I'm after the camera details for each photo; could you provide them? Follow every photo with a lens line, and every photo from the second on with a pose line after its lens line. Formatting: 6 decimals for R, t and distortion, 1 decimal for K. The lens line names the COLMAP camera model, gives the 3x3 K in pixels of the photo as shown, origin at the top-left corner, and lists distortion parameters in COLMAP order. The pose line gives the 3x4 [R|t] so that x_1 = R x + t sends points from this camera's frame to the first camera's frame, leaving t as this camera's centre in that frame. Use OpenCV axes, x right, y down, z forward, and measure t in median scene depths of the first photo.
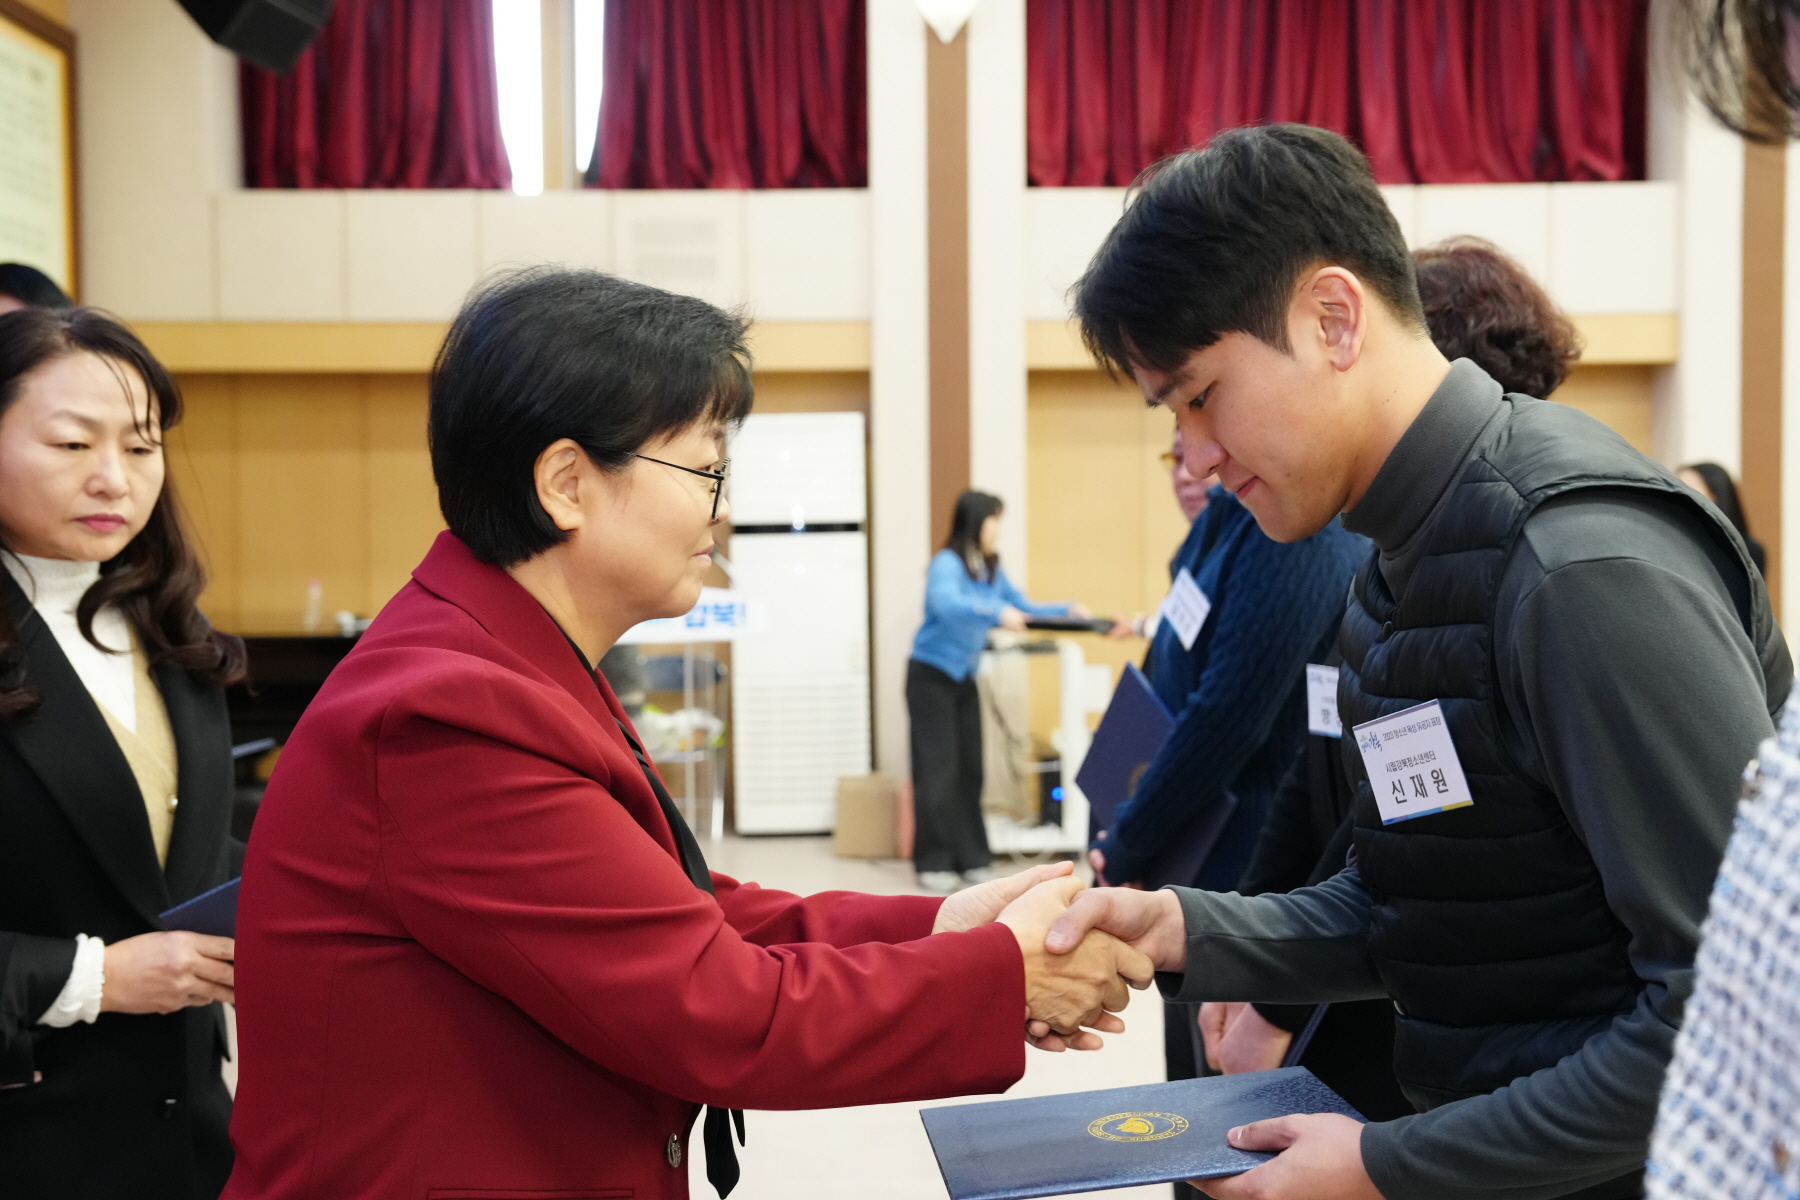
lens RADIAL K [[2871.4, 0, 900.0], [0, 2871.4, 600.0], [0, 0, 1]] dist [-0.010735, -0.052970]
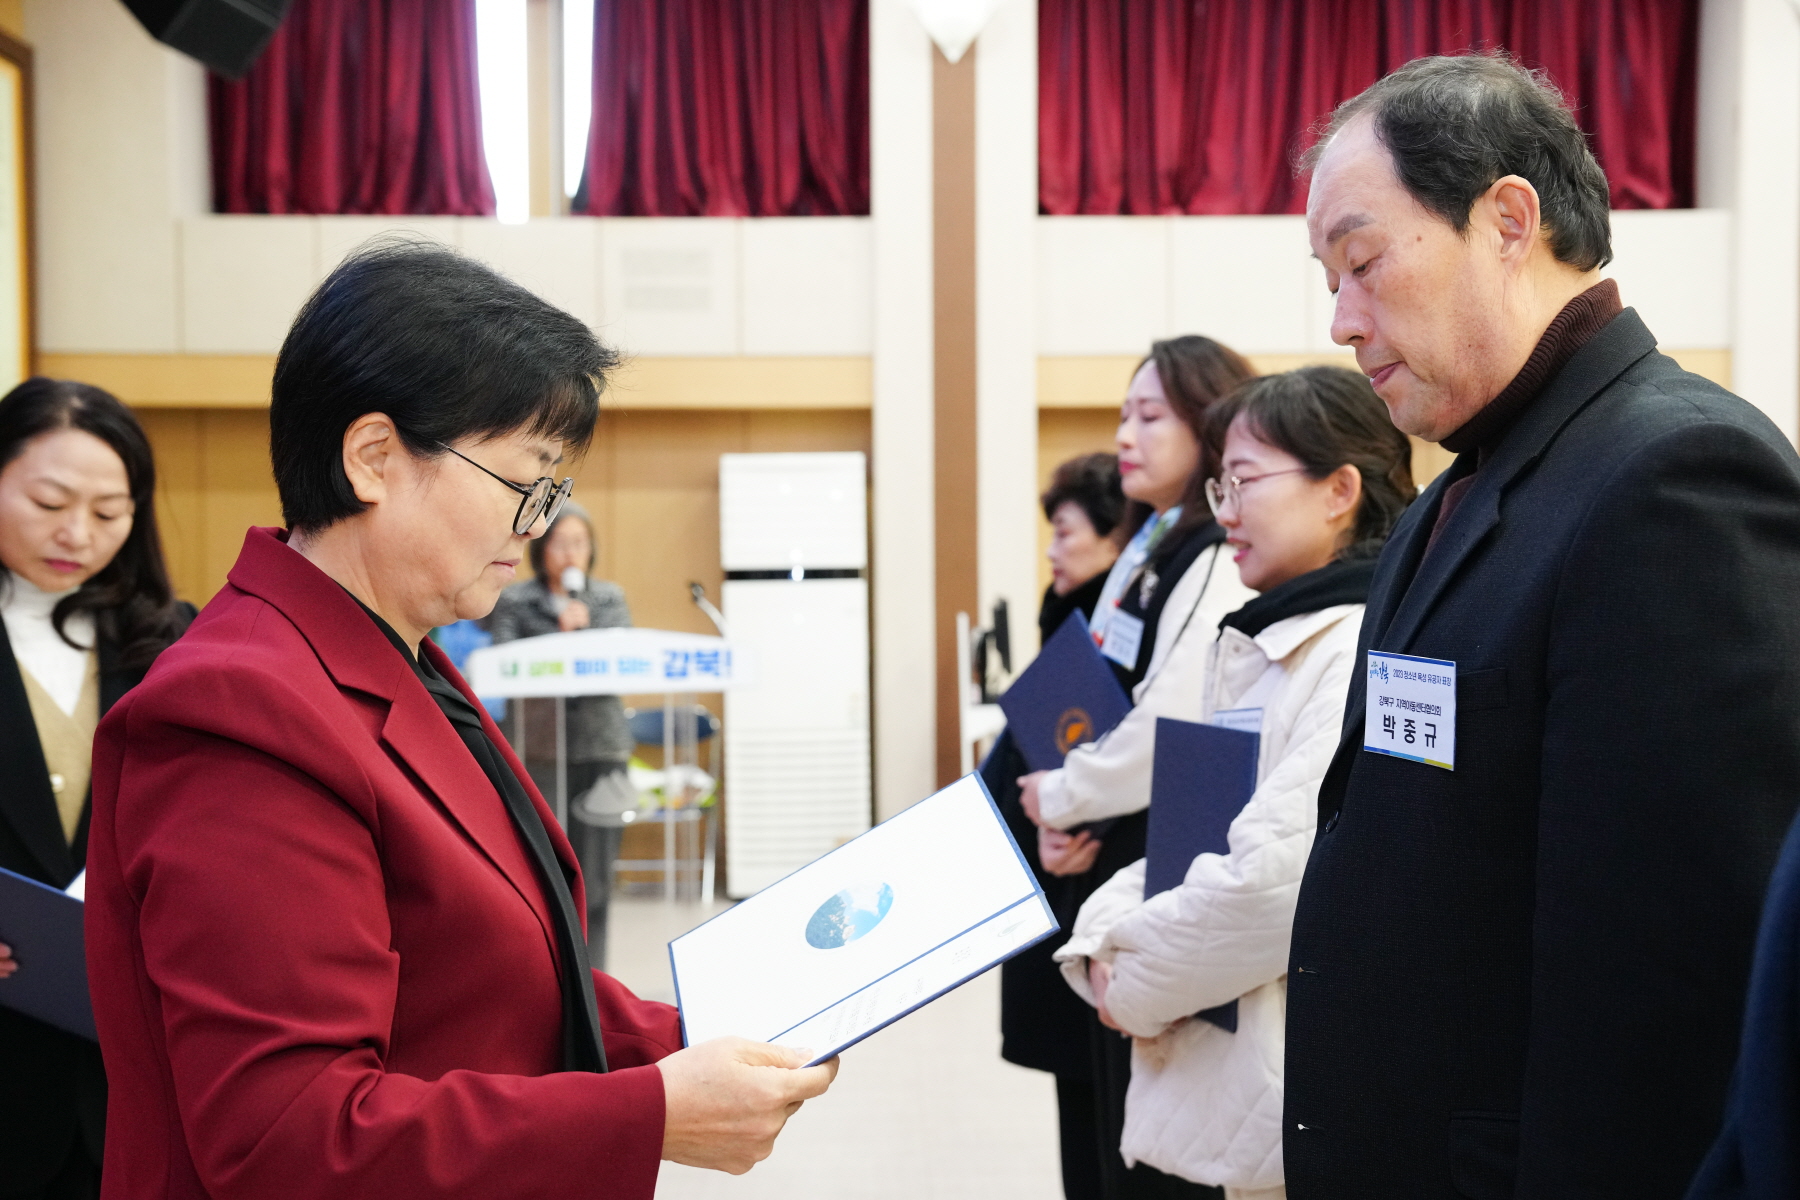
lens RADIAL K [[2677.7, 0, 868.9], [0, 2677.7, 583.7], [0, 0, 1]] dist [0.016343, -0.001330]
pose [[0.999859, 0.003721, -0.016386, 0.003337], [-0.004203, 0.999556, -0.029482, 0.004008], [0.016269, 0.029547, 0.999431, 0.119396]]
